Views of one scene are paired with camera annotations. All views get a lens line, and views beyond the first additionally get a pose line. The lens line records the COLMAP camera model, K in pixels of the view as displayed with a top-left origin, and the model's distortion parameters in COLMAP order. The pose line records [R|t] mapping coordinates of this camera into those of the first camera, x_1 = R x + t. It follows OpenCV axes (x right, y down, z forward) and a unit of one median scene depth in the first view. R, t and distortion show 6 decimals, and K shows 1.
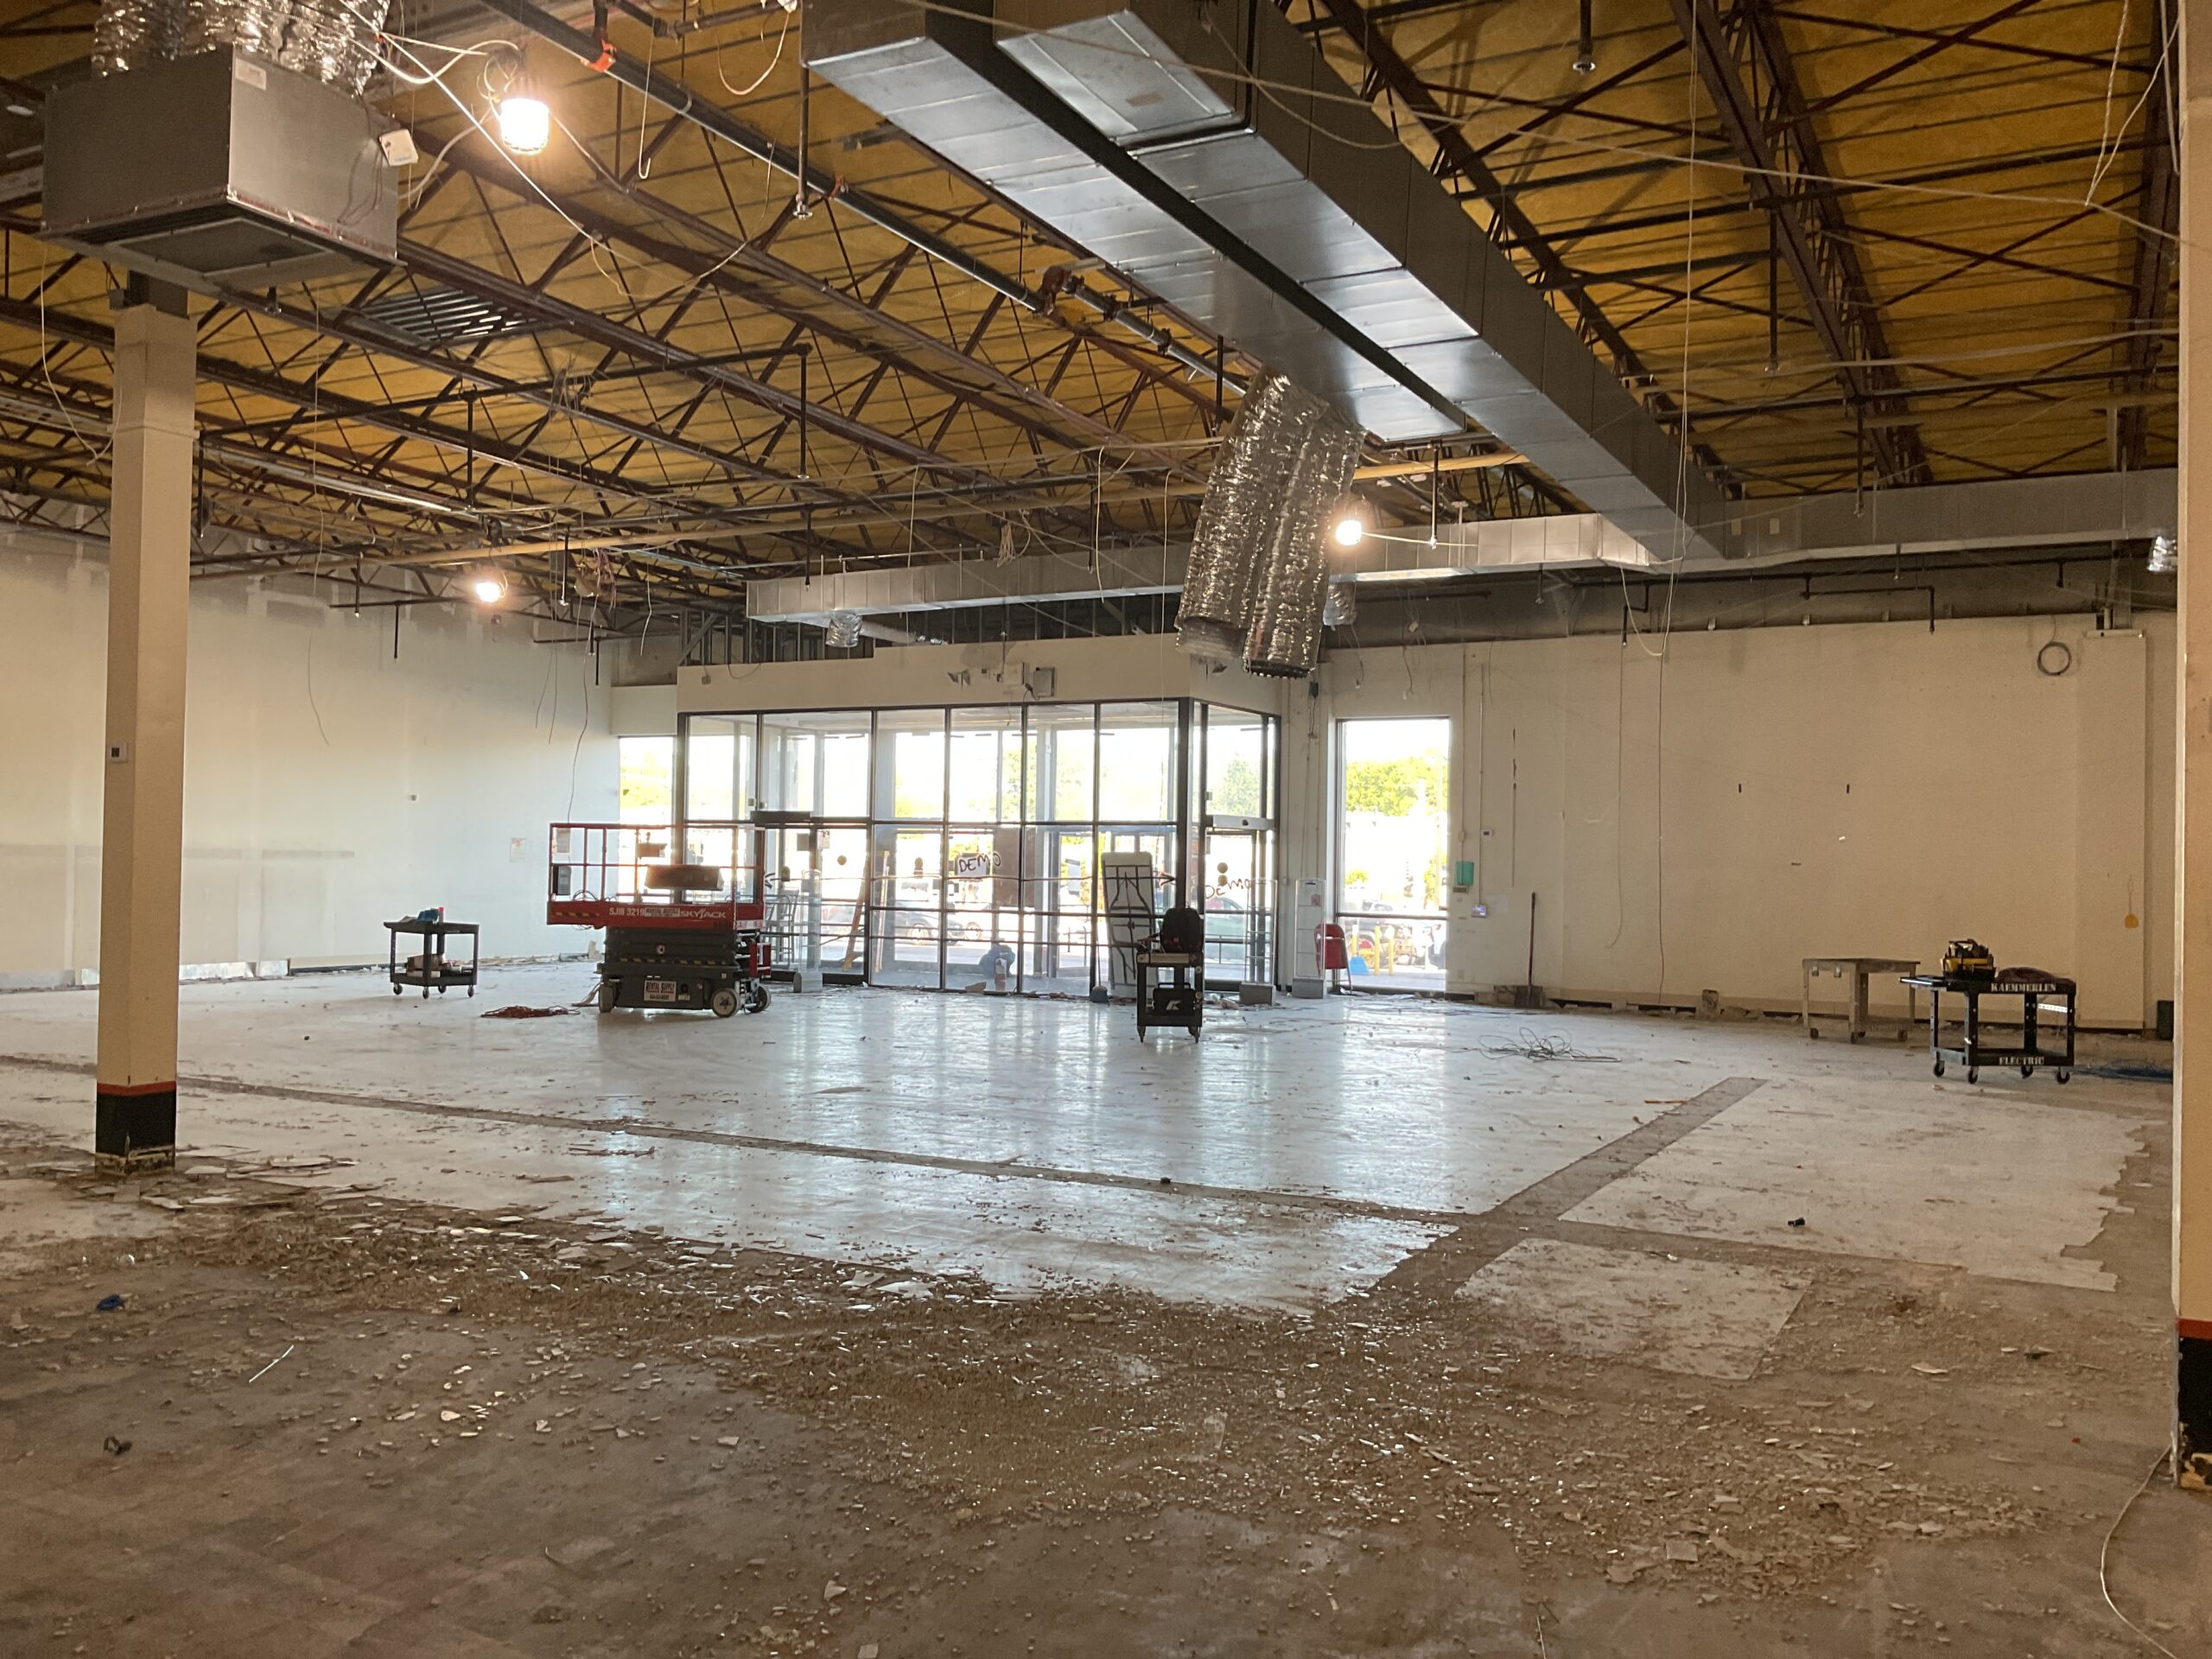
lens RADIAL K [[1845.5, 0, 1106.7], [0, 1845.5, 831.3], [0, 0, 1]] dist [0.003602, -0.001162]
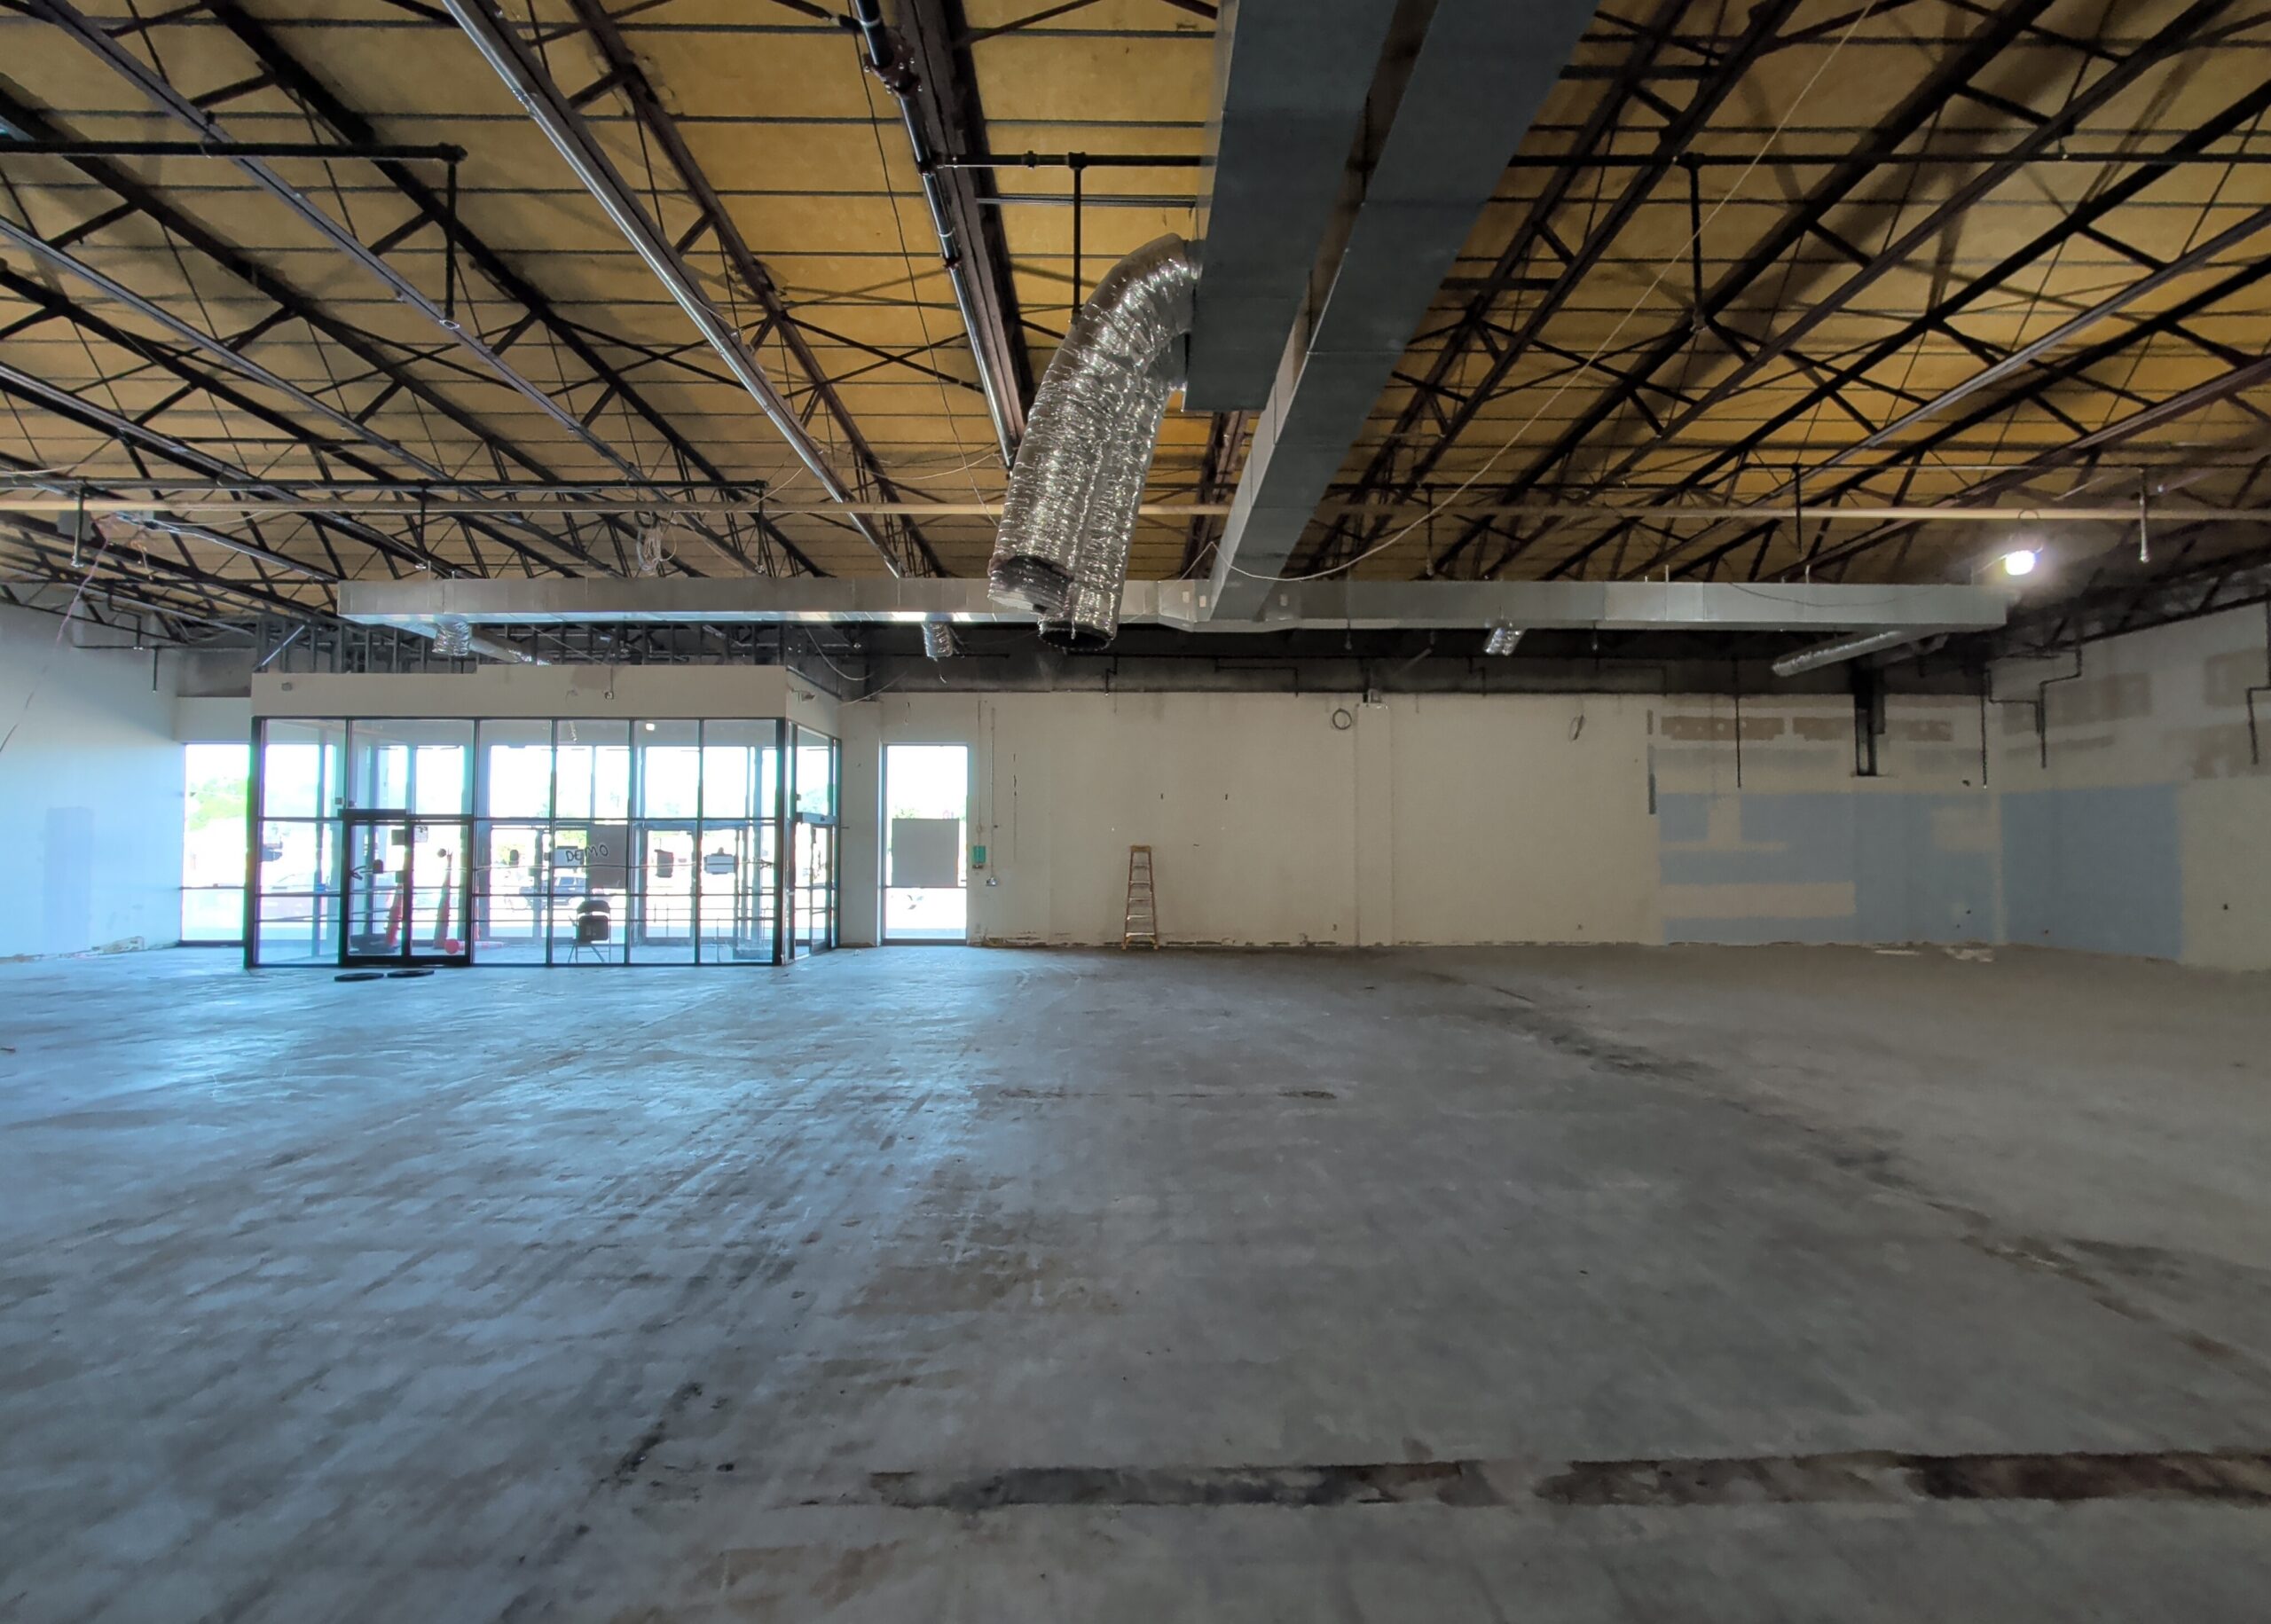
lens RADIAL K [[955.2, 0, 1141.5], [0, 955.2, 806.5], [0, 0, 1]] dist [-0.010805, -0.000032]
pose [[0.870127, 0.006043, 0.492791, -0.056607], [0.007383, 0.999653, -0.025295, 0.005135], [-0.492773, 0.025648, 0.869780, 0.284925]]
